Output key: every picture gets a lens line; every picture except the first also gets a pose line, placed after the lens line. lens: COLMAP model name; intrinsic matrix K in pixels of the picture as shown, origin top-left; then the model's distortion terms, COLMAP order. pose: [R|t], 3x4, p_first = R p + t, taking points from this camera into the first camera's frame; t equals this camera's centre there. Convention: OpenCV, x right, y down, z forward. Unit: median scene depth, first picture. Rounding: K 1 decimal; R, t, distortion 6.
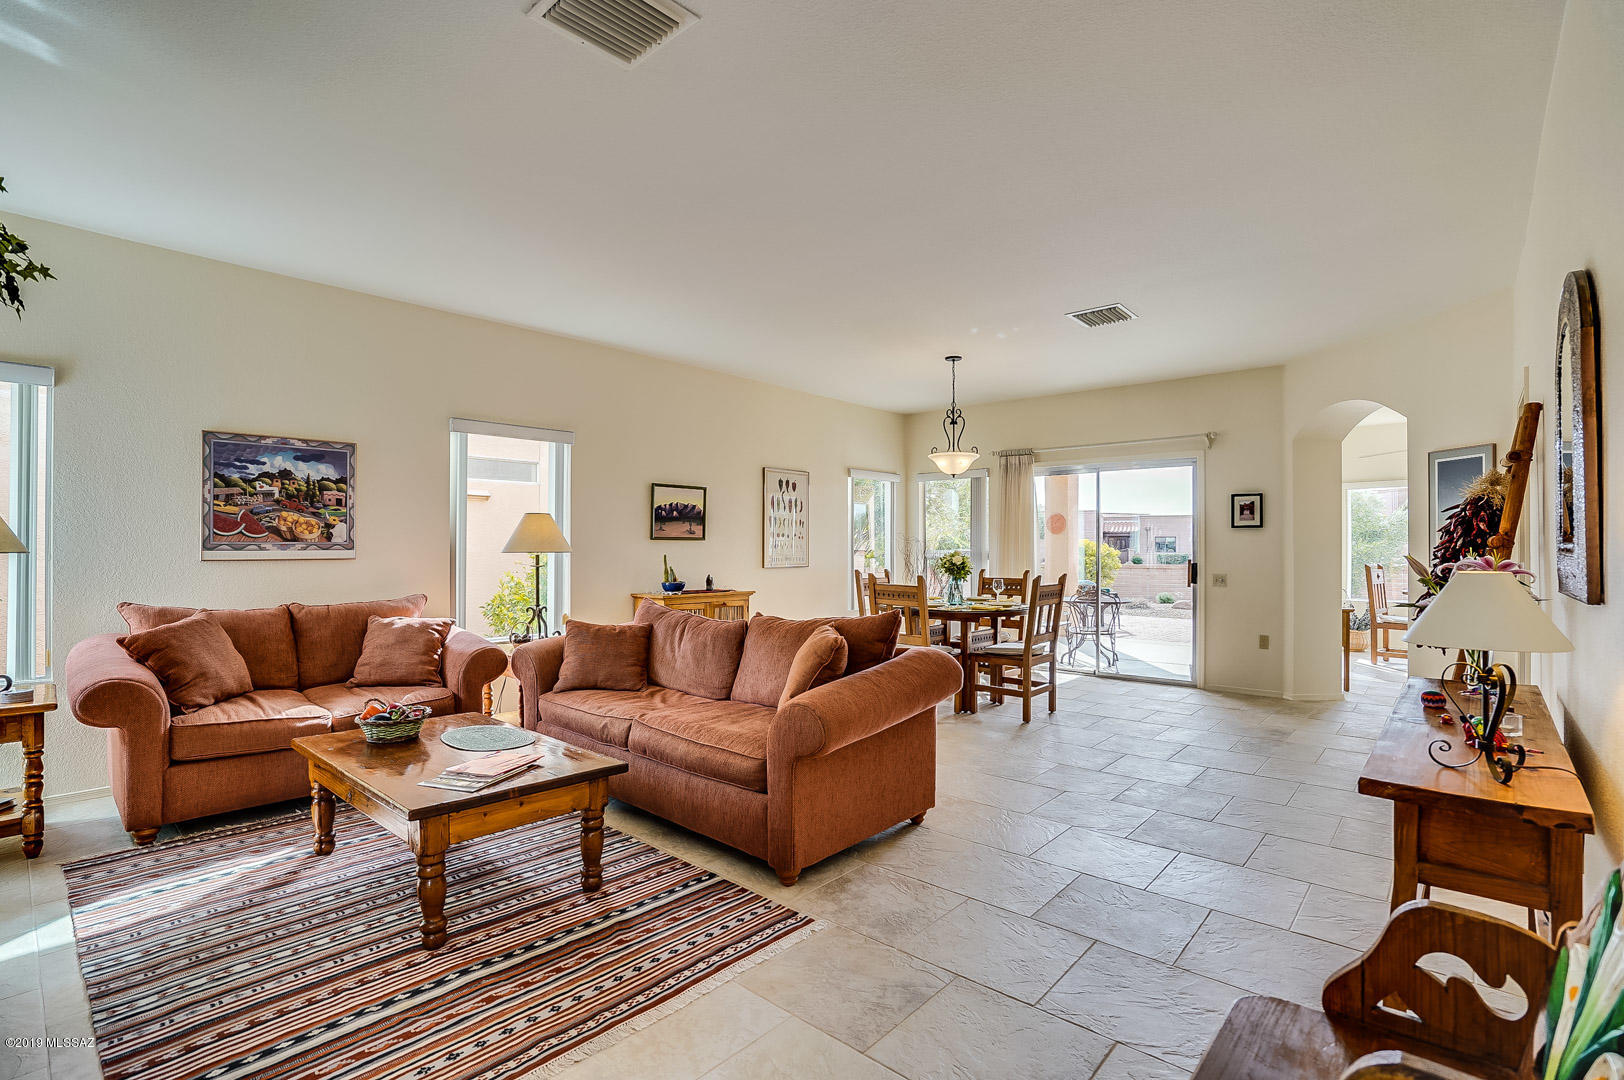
lens RADIAL K [[761.4, 0, 797.6], [0, 761.4, 545.2], [0, 0, 1]] dist [-0.055835, 0.019962]
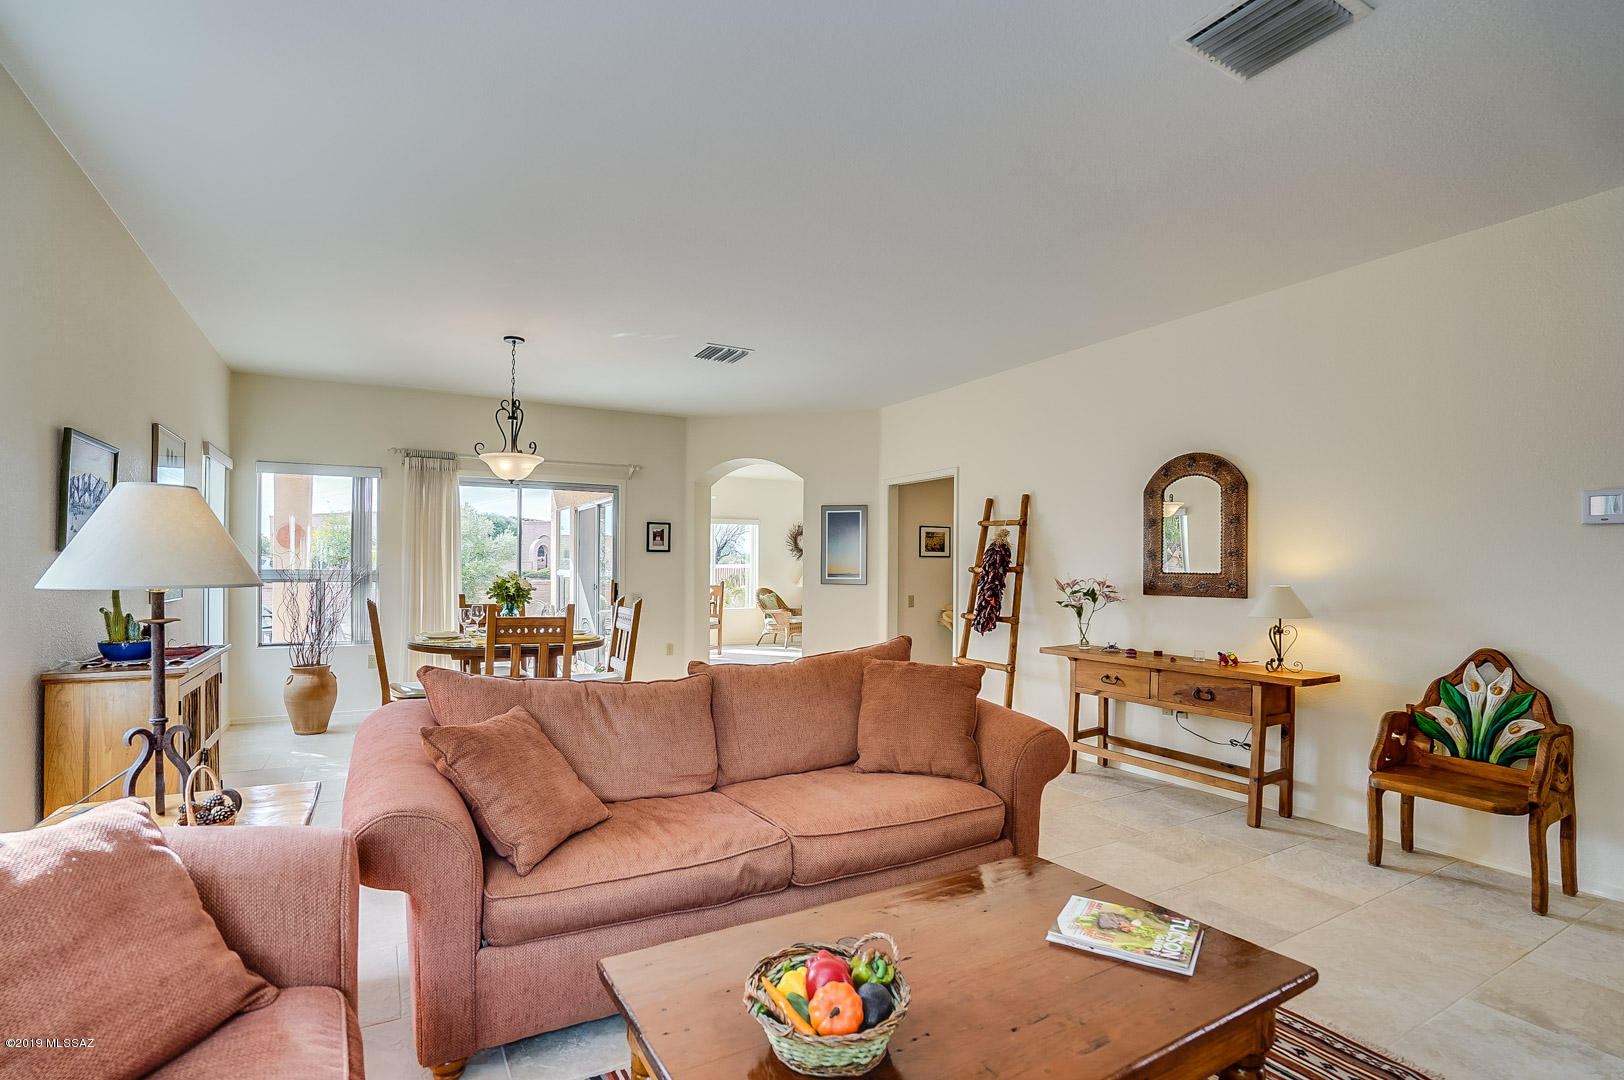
lens RADIAL K [[762.9, 0, 790.1], [0, 762.9, 565.6], [0, 0, 1]] dist [-0.030208, -0.000153]
pose [[0.321668, 0.003301, 0.946847, -0.669031], [-0.007515, 0.999971, -0.000934, -0.003294], [-0.946823, -0.006815, 0.321684, 0.632921]]
